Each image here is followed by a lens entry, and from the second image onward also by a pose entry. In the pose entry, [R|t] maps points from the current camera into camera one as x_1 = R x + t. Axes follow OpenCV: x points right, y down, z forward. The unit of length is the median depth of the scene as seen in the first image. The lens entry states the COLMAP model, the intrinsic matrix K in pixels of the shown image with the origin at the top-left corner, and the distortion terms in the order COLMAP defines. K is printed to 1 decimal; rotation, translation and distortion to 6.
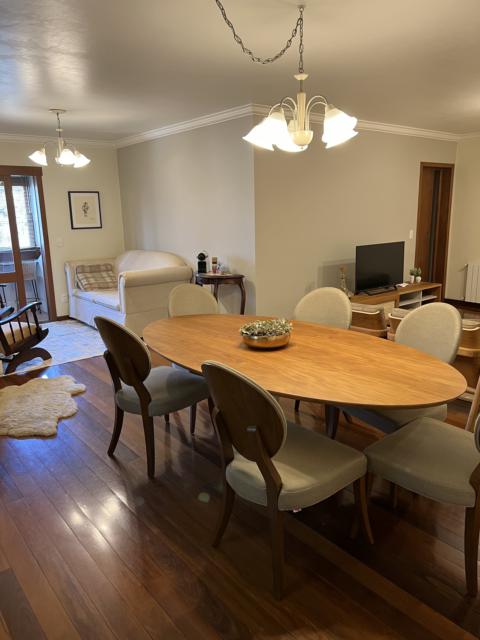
lens RADIAL K [[479.3, 0, 238.5], [0, 479.3, 319.4], [0, 0, 1]] dist [0.051787, -0.064473]
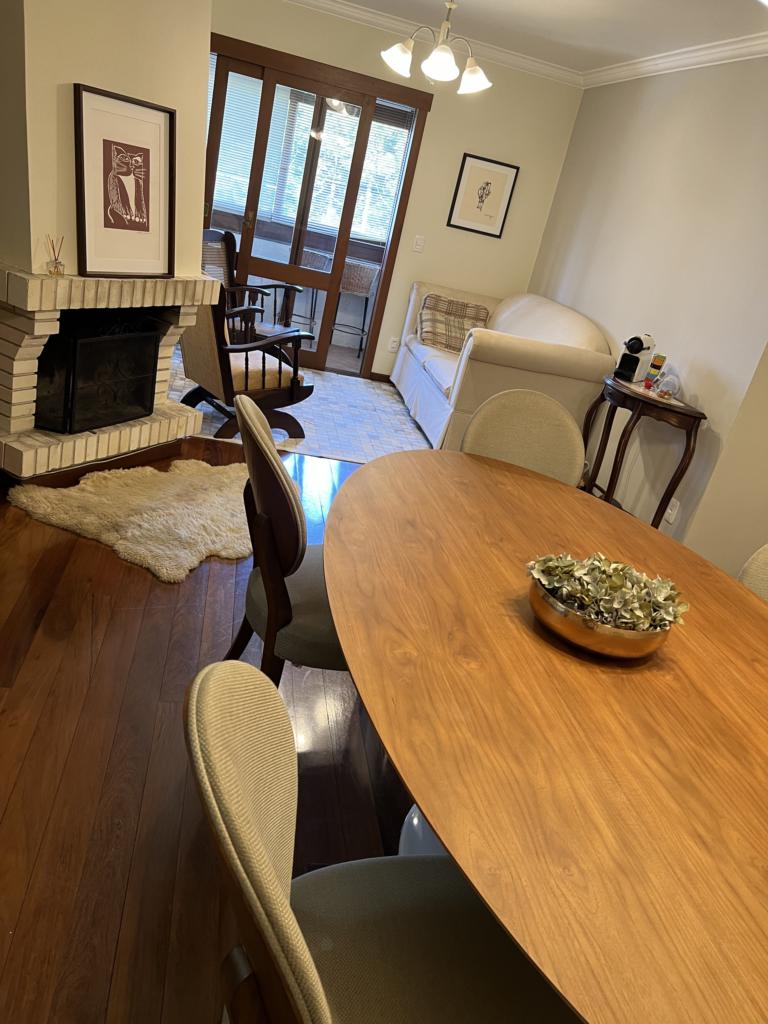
lens RADIAL K [[766.9, 0, 382.3], [0, 766.9, 509.8], [0, 0, 1]] dist [0.051787, -0.064473]
pose [[0.841778, 0.387972, -0.375350, 0.059527], [-0.338691, 0.921012, 0.192417, -0.047599], [0.420354, -0.034845, 0.906691, 0.232127]]
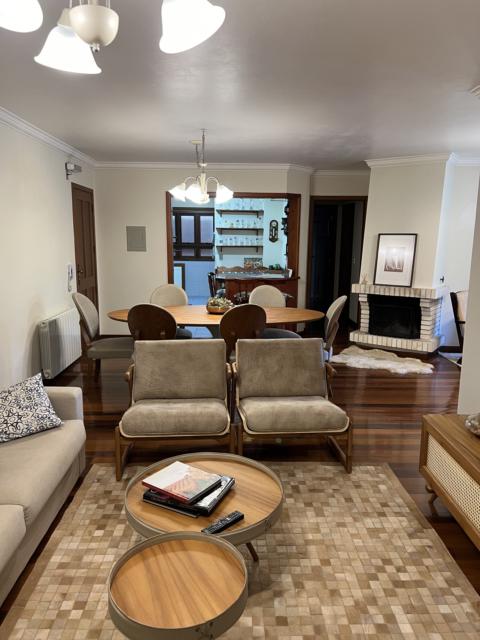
lens RADIAL K [[479.3, 0, 237.8], [0, 479.3, 321.6], [0, 0, 1]] dist [0.051787, -0.064473]
pose [[-0.615524, 0.158796, -0.771955, 0.775213], [-0.167670, 0.930683, 0.325139, -0.281212], [0.770076, 0.329564, -0.546232, 1.129907]]
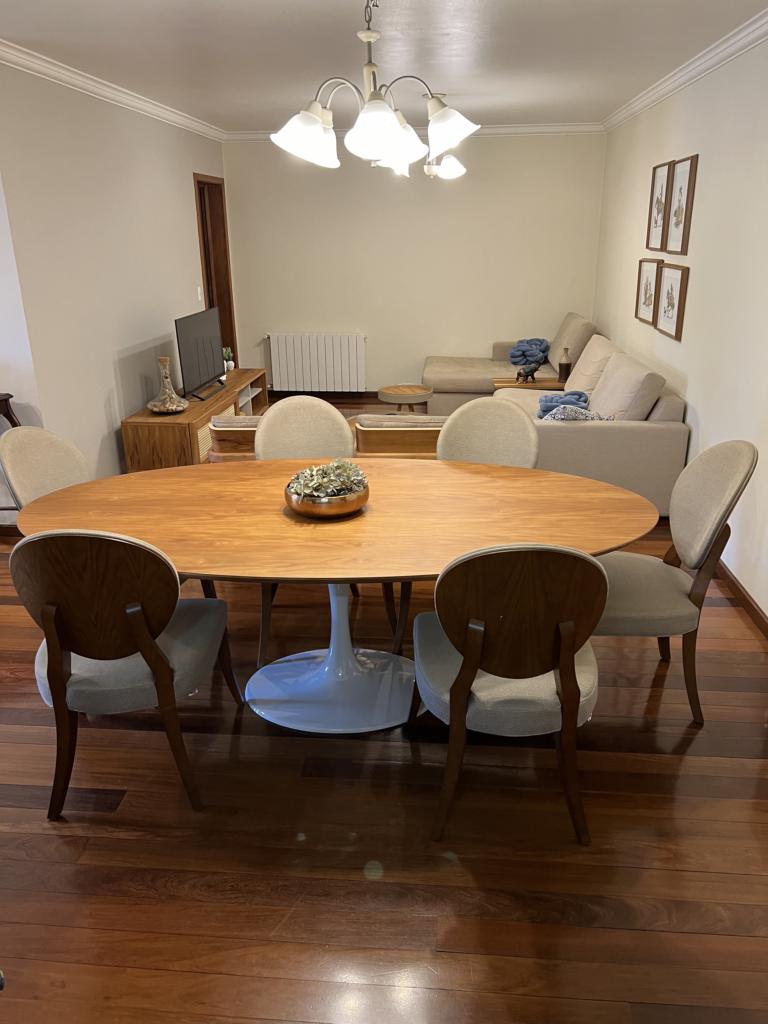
lens RADIAL K [[766.9, 0, 383.2], [0, 766.9, 512.8], [0, 0, 1]] dist [0.051787, -0.064473]
pose [[0.690032, -0.235651, 0.684343, -0.299604], [0.154984, 0.971689, 0.178325, -0.054557], [-0.706991, -0.016988, 0.707019, 0.157845]]
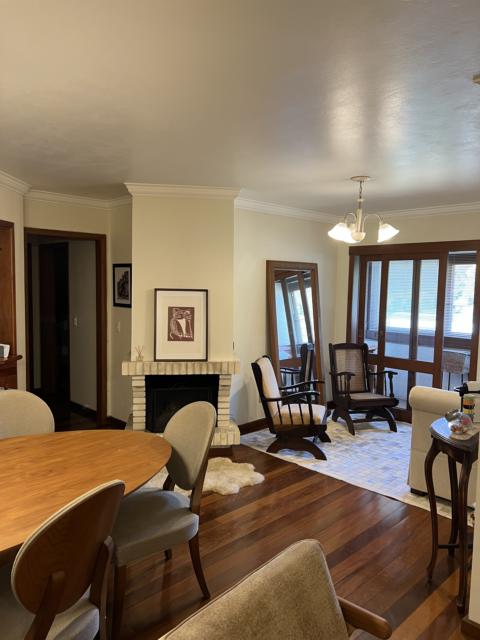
lens RADIAL K [[479.3, 0, 229.0], [0, 479.3, 319.5], [0, 0, 1]] dist [0.051787, -0.064473]
pose [[0.092424, 0.100226, -0.990663, 0.434161], [-0.238875, 0.968099, 0.075658, -0.191738], [0.966642, 0.229652, 0.113417, 0.698849]]
